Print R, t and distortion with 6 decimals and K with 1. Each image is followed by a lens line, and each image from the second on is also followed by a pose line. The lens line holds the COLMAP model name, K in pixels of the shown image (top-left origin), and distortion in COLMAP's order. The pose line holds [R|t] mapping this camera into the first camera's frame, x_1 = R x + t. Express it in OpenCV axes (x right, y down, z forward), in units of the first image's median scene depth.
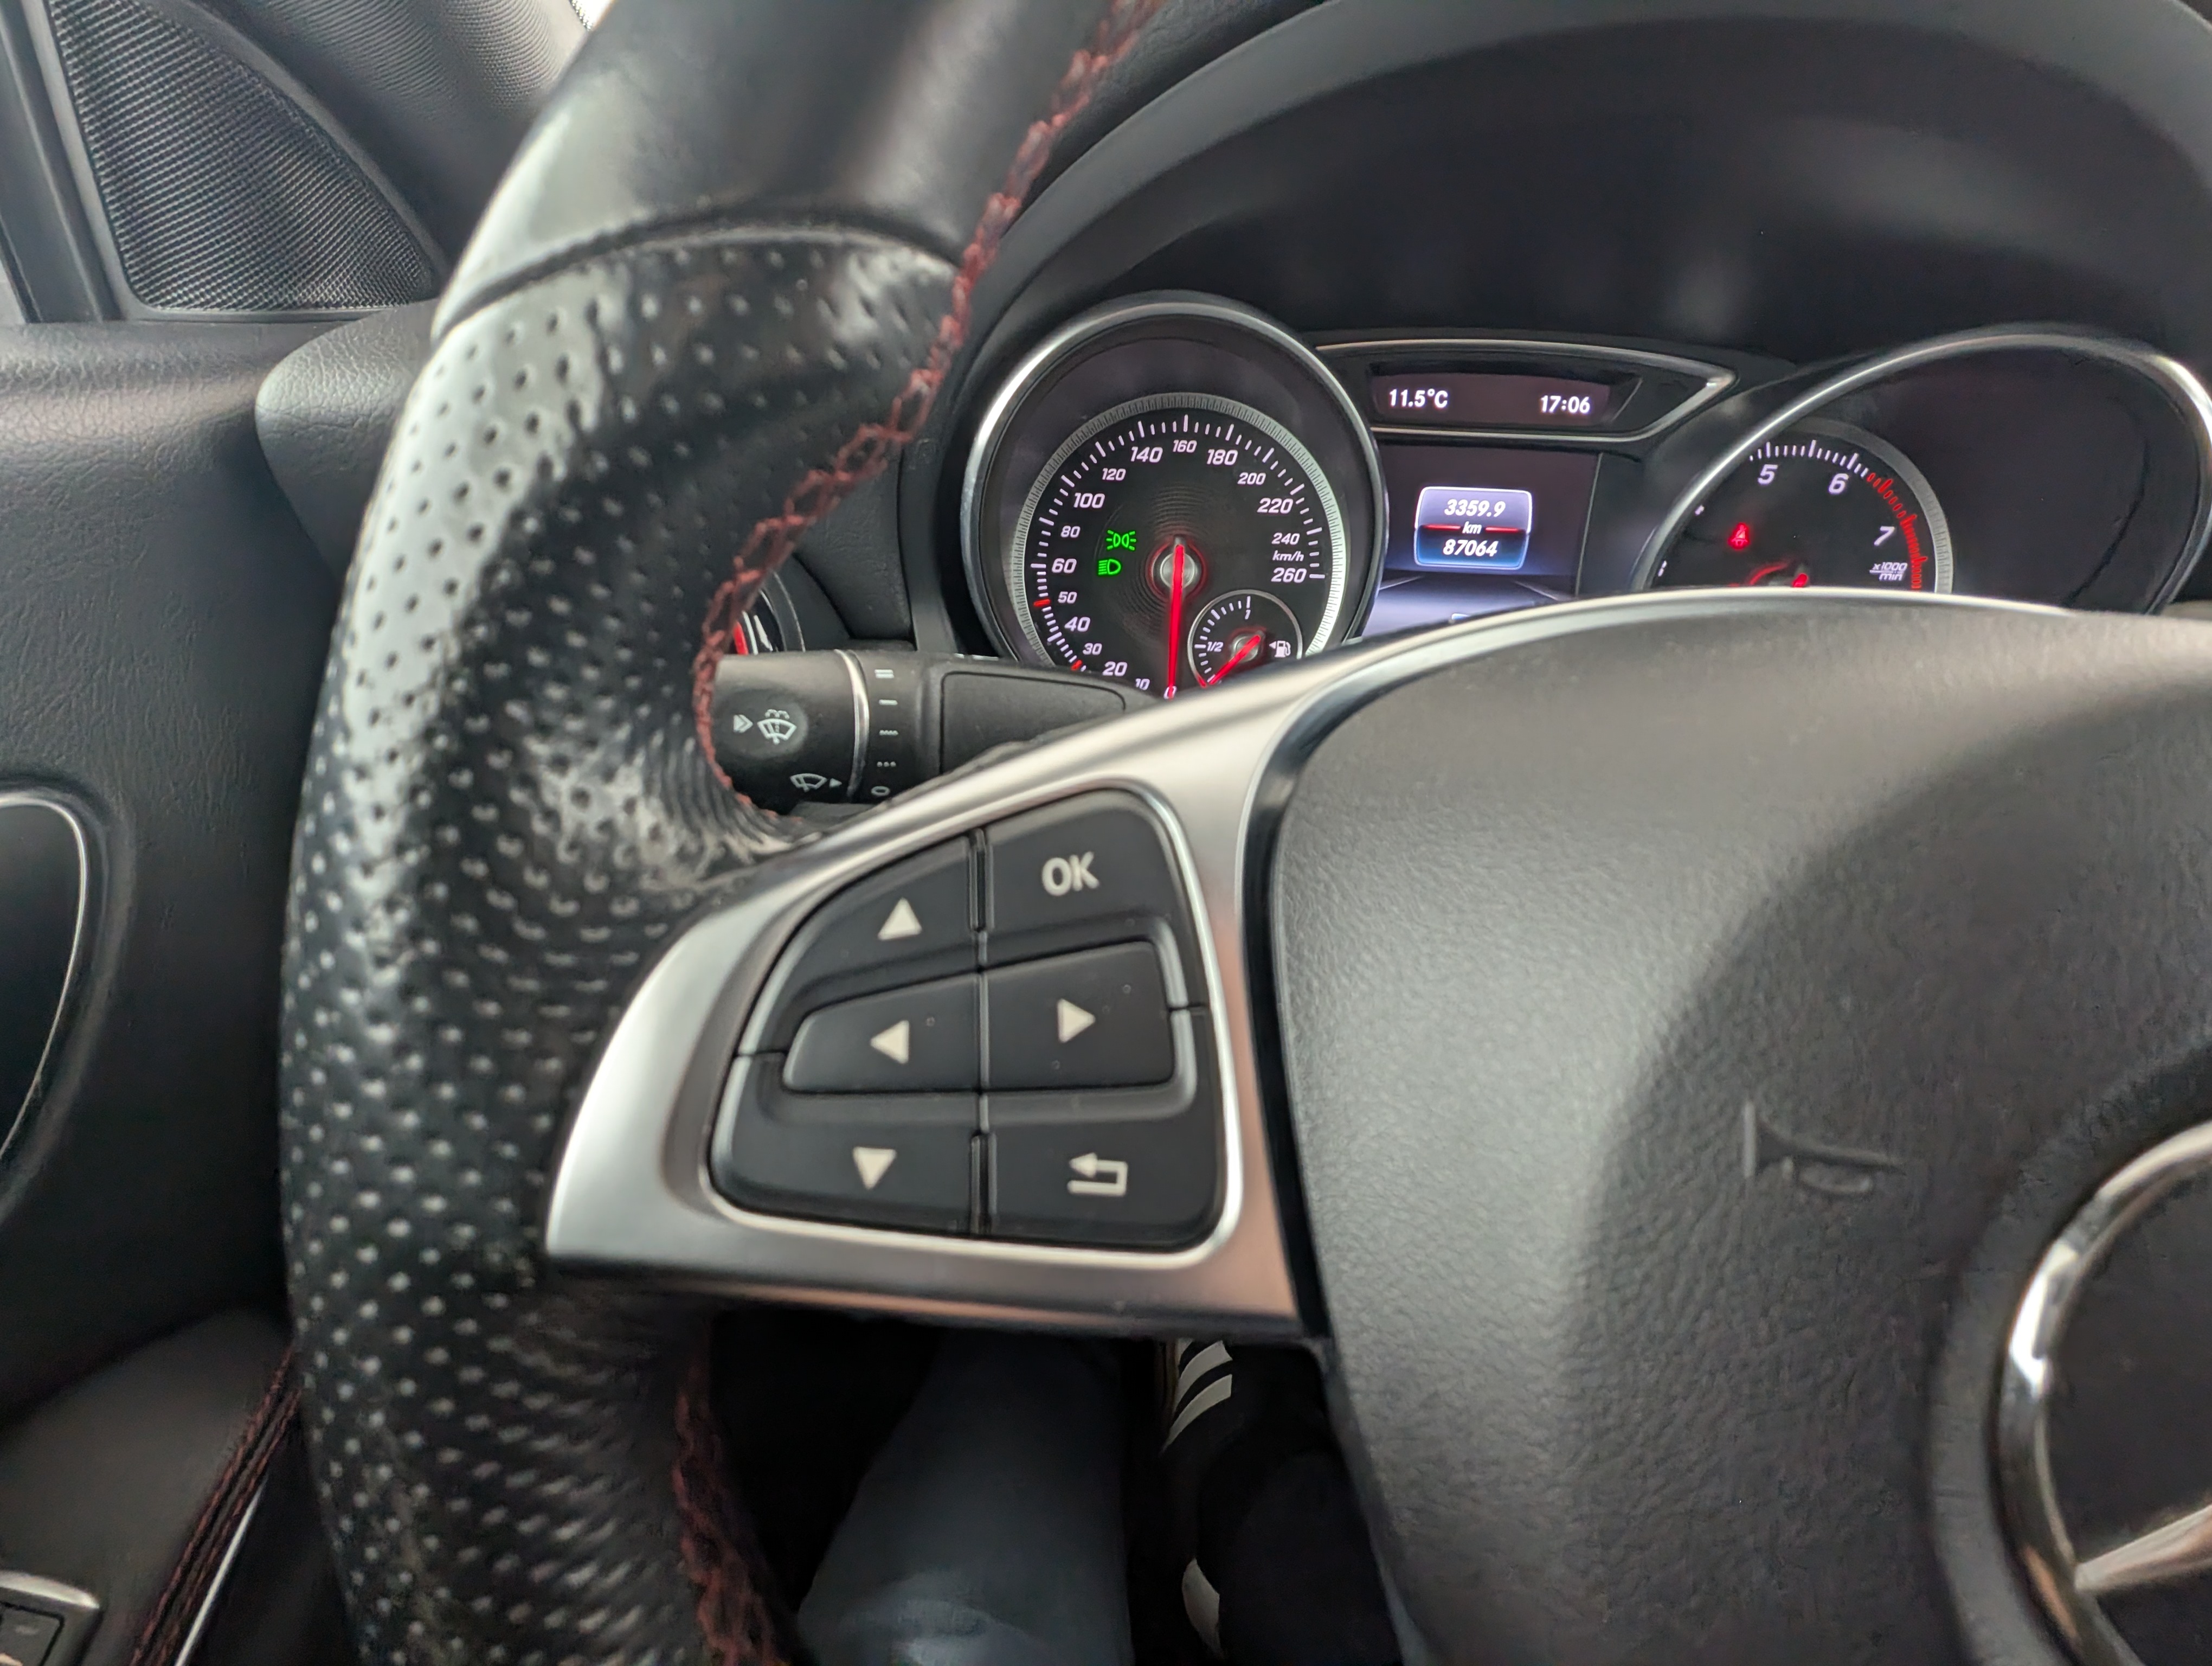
lens RADIAL K [[1037.8, 0, 1073.2], [0, 1037.8, 830.2], [0, 0, 1]] dist [0.000142, -0.000438]
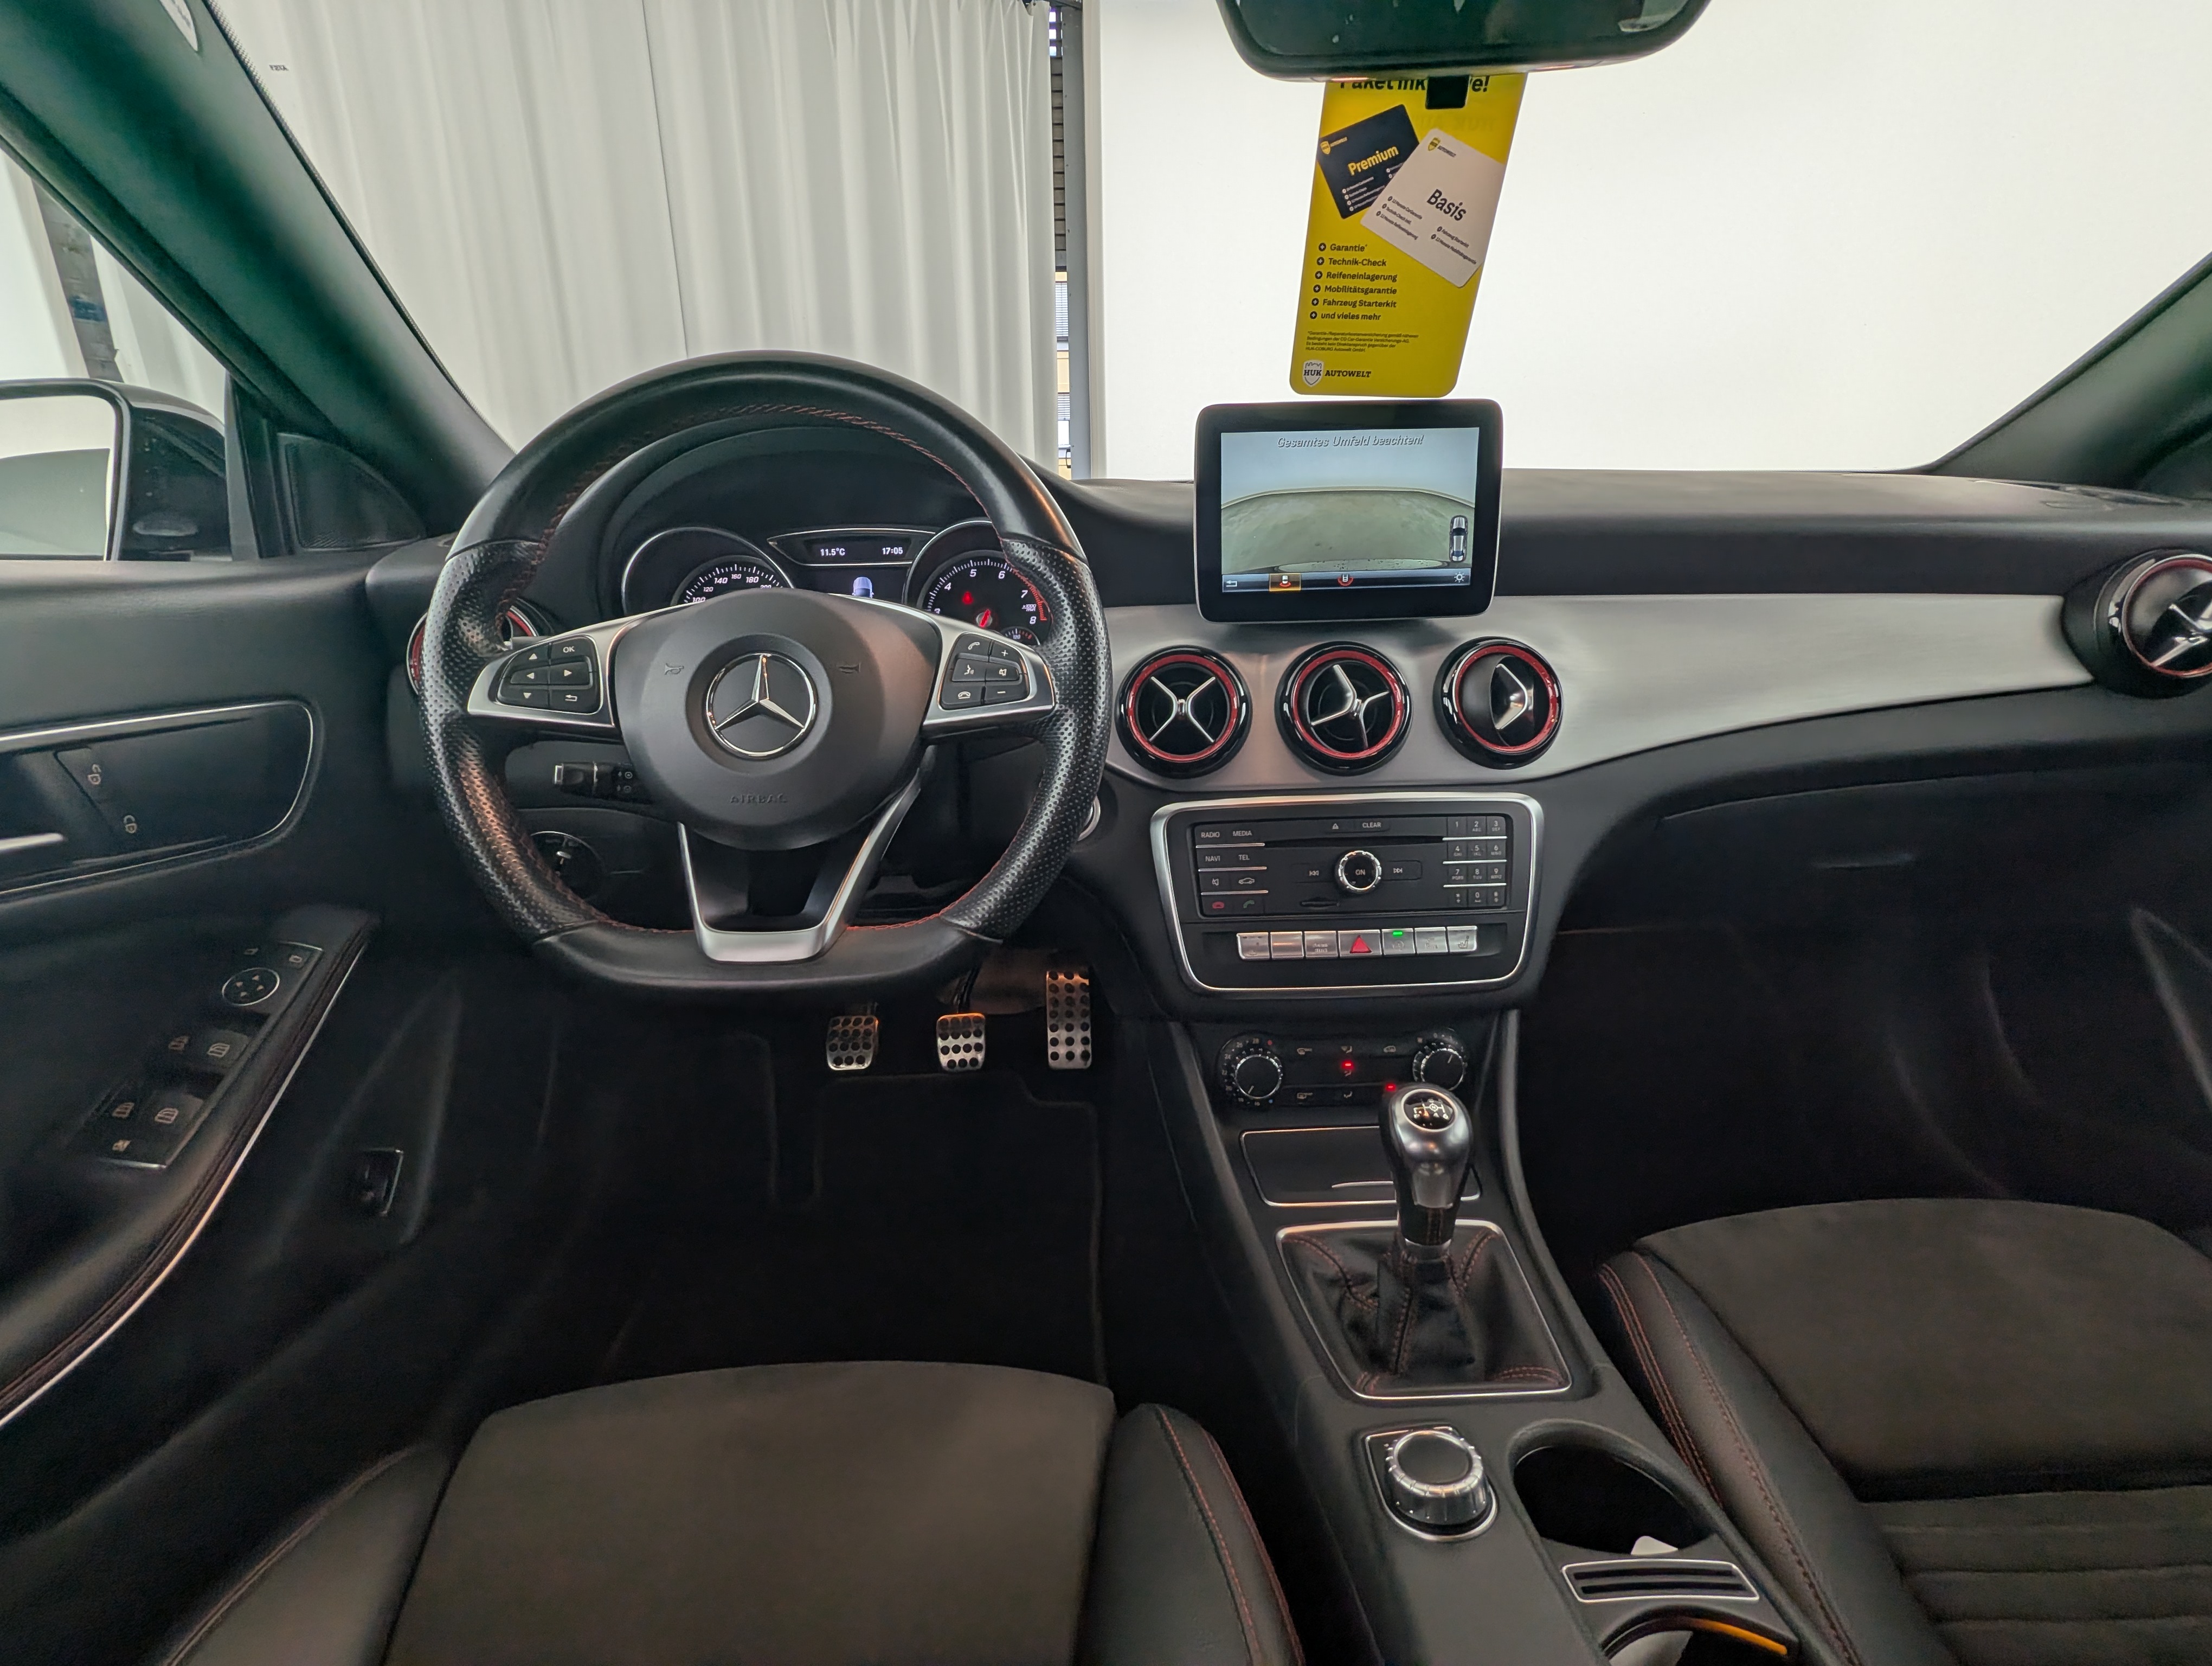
lens RADIAL K [[1035.4, 0, 1106.0], [0, 1035.4, 833.0], [0, 0, 1]] dist [0.004728, -0.012354]
pose [[0.992535, -0.084013, 0.088407, 0.721200], [0.094509, 0.988002, -0.122147, 0.621790], [-0.077084, 0.129590, 0.988567, -1.434260]]
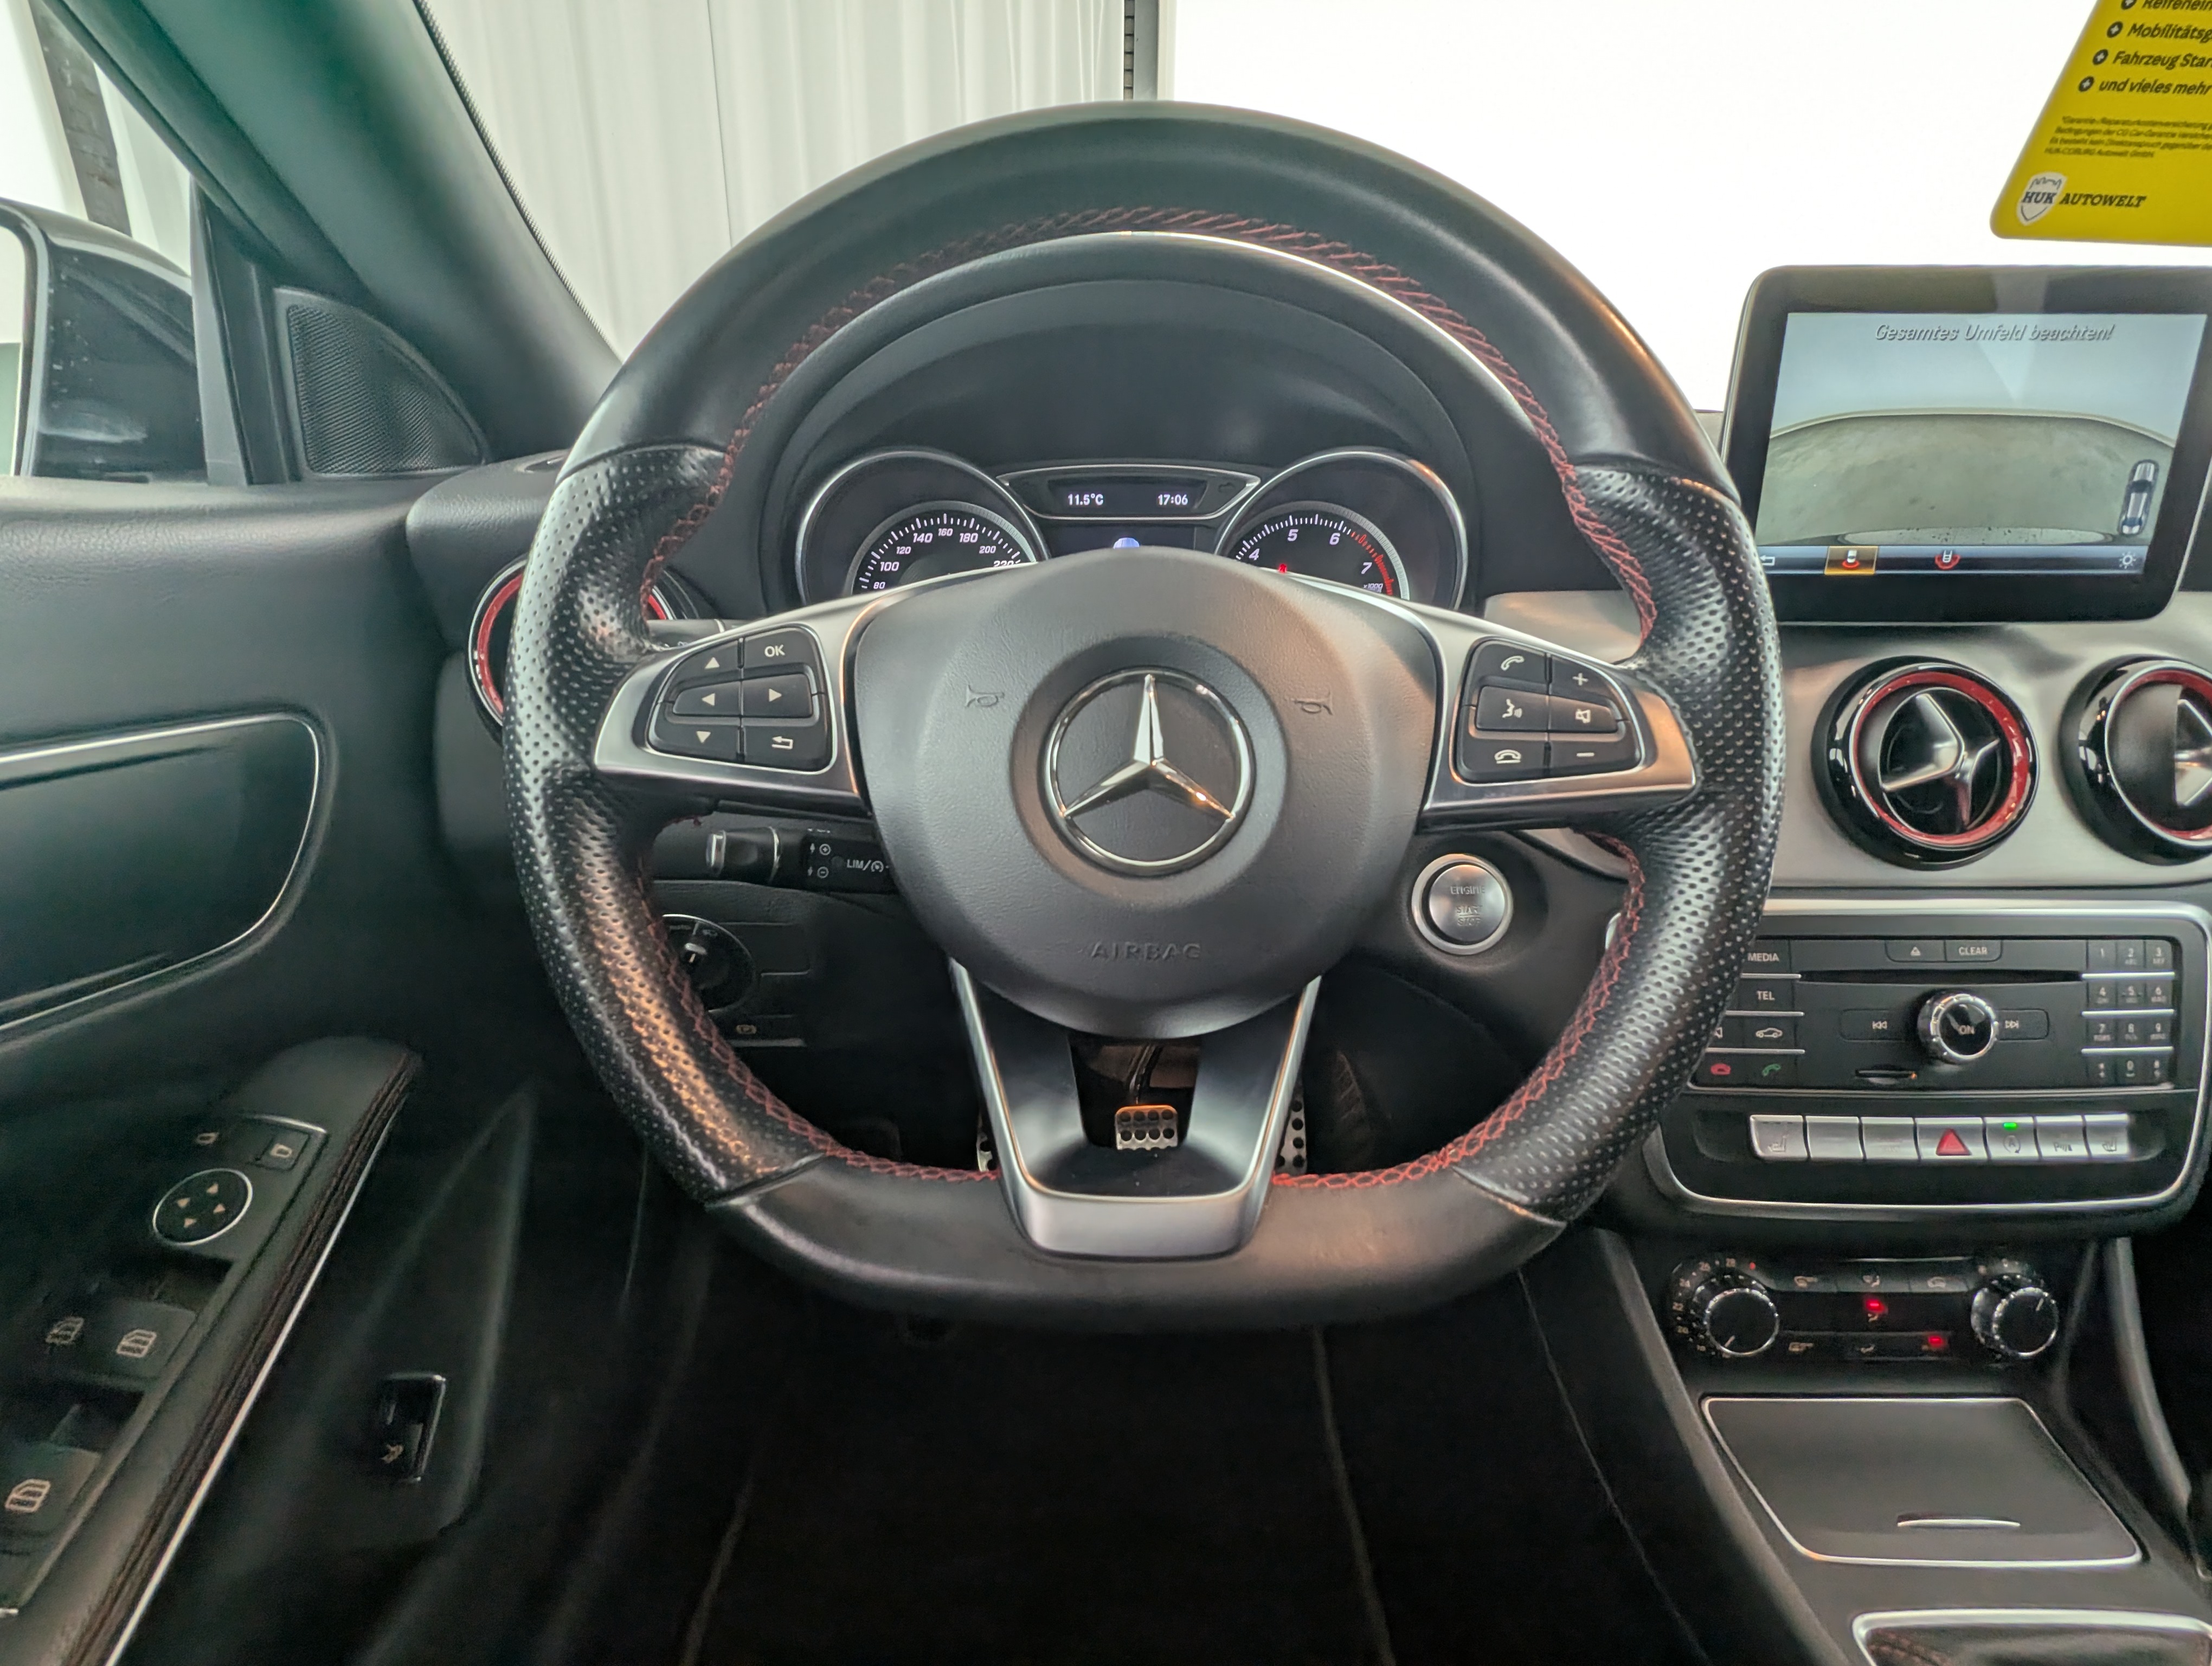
lens RADIAL K [[1040.1, 0, 1106.0], [0, 1040.1, 833.0], [0, 0, 1]] dist [0.000921, -0.001844]
pose [[0.996389, -0.055197, 0.064509, 0.234134], [0.061631, 0.992830, -0.102421, 0.299653], [-0.058393, 0.106027, 0.992647, -0.627122]]
